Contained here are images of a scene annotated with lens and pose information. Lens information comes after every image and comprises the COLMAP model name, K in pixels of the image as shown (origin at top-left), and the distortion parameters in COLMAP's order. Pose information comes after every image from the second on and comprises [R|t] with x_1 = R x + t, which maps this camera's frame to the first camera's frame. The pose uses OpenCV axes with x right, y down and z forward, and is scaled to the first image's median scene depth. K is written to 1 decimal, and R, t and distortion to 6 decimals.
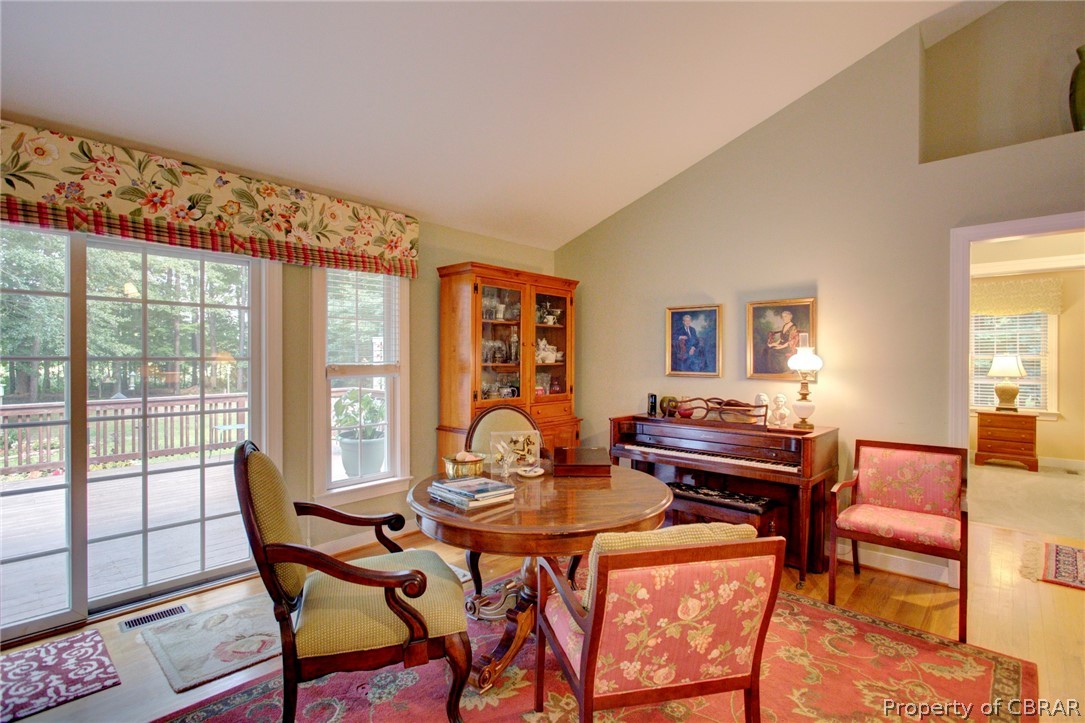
lens RADIAL K [[513.6, 0, 542.5], [0, 513.6, 361.5], [0, 0, 1]] dist [-0.002166, 0.001105]
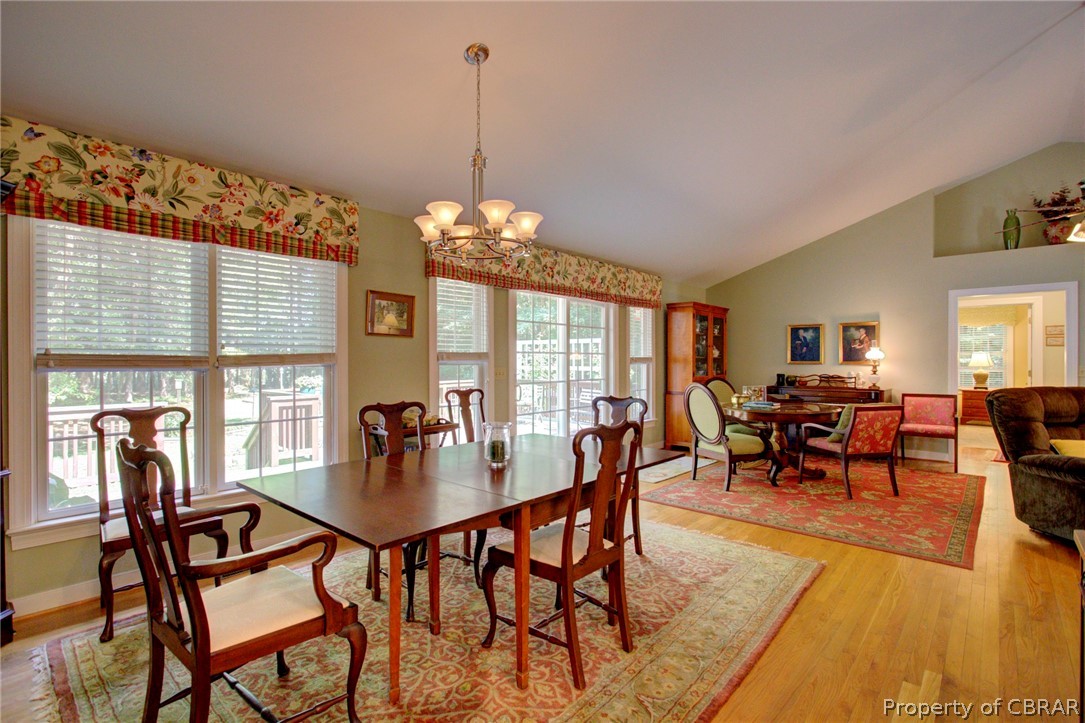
lens RADIAL K [[517.2, 0, 556.1], [0, 517.2, 360.3], [0, 0, 1]] dist [0.023463, -0.001262]
pose [[0.999051, -0.001826, 0.043514, -0.747549], [0.001944, 0.999995, -0.002677, 0.022942], [-0.043509, 0.002759, 0.999049, -0.885818]]
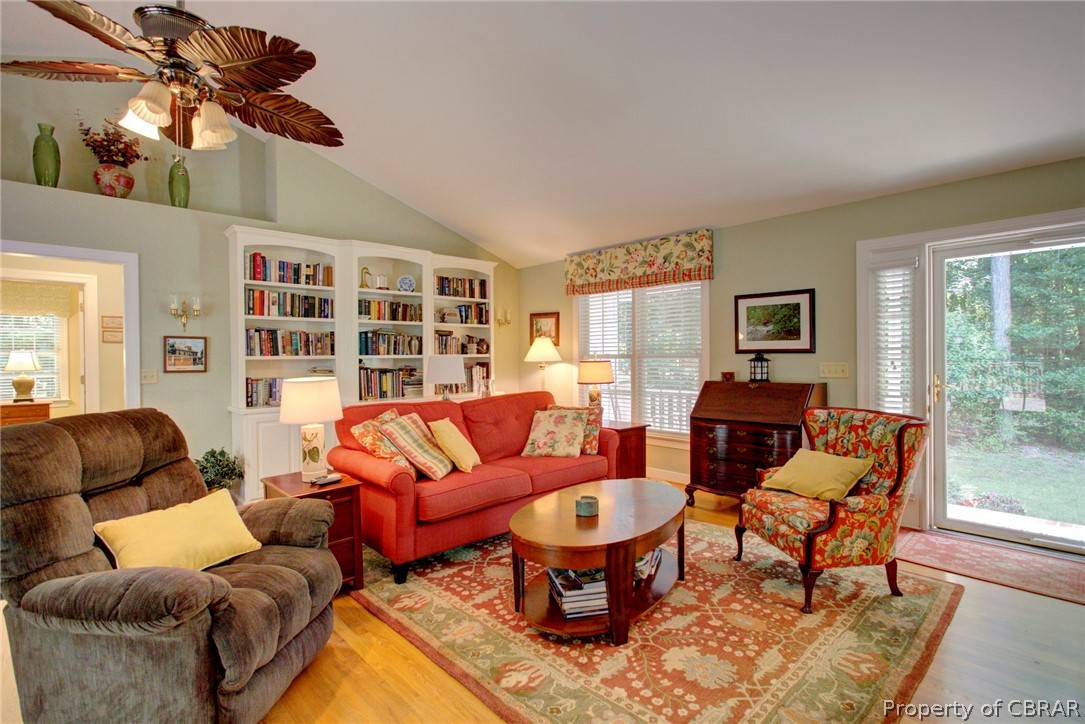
lens RADIAL K [[512.4, 0, 535.3], [0, 512.4, 360.1], [0, 0, 1]] dist [-0.009129, -0.000223]
pose [[0.084840, -0.007609, 0.996366, -0.158456], [0.013137, 0.999892, 0.006517, 0.023990], [-0.996308, 0.012536, 0.084931, -0.334623]]
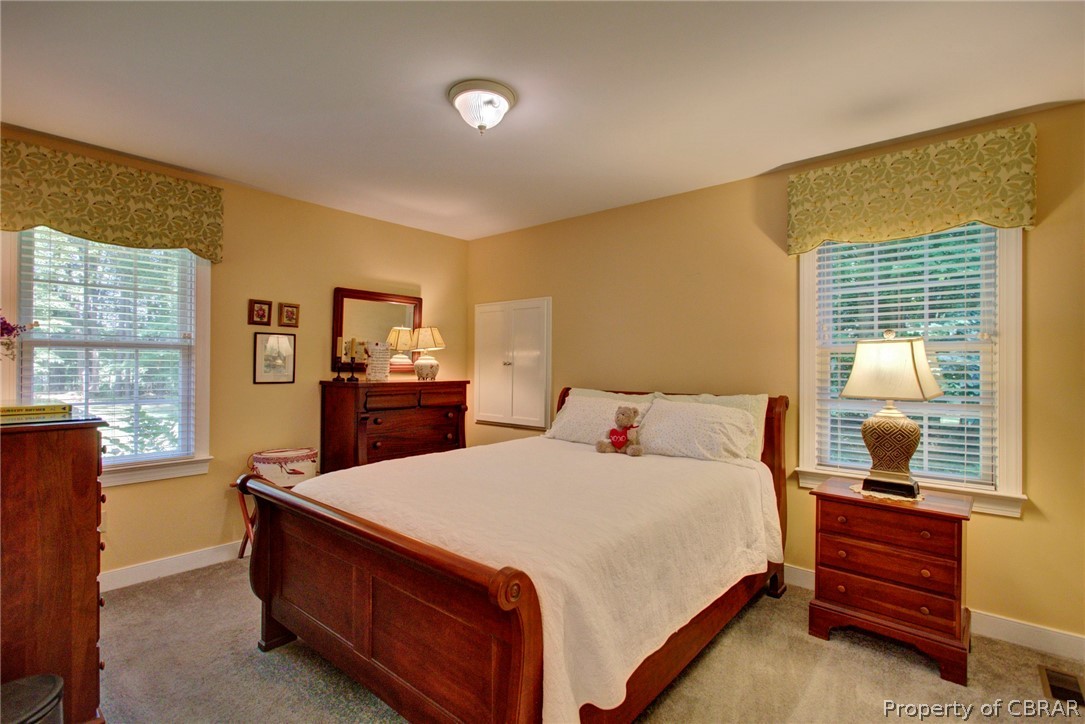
lens RADIAL K [[503.7, 0, 527.4], [0, 503.7, 364.7], [0, 0, 1]] dist [-0.009018, 0.000331]
pose [[0.999796, 0.004236, 0.019744, 1.104370], [-0.004133, 0.999977, -0.005284, 0.014689], [-0.019766, 0.005202, 0.999791, 1.116964]]
